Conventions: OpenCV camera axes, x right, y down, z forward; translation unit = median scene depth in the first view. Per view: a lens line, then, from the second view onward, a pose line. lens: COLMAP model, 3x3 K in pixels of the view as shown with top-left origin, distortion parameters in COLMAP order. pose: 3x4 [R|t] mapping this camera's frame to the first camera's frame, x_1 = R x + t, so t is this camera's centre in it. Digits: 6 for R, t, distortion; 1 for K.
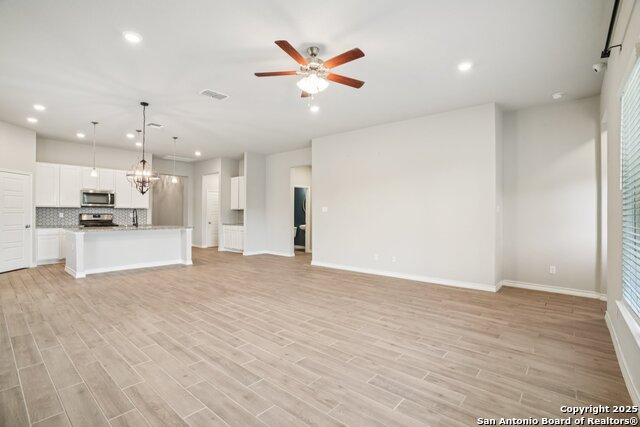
lens RADIAL K [[302.8, 0, 320.1], [0, 302.8, 215.7], [0, 0, 1]] dist [-0.057852, 0.017220]
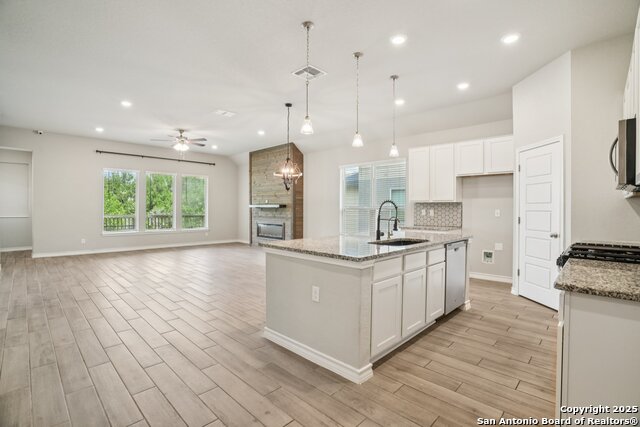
lens RADIAL K [[302.8, 0, 321.2], [0, 302.8, 209.8], [0, 0, 1]] dist [-0.057852, 0.017220]
pose [[-0.997981, -0.013259, 0.062118, -0.589557], [-0.012641, 0.999867, 0.010325, -0.011674], [-0.062247, 0.009519, -0.998015, 1.566624]]
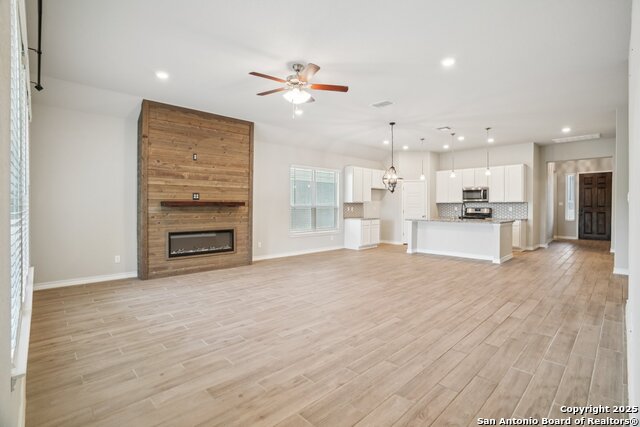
lens RADIAL K [[302.8, 0, 319.9], [0, 302.8, 213.2], [0, 0, 1]] dist [-0.057852, 0.017220]
pose [[-0.094766, 0.016779, -0.995358, 0.579342], [-0.006249, 0.999828, 0.017449, -0.001991], [0.995480, 0.007874, -0.094645, 0.613382]]
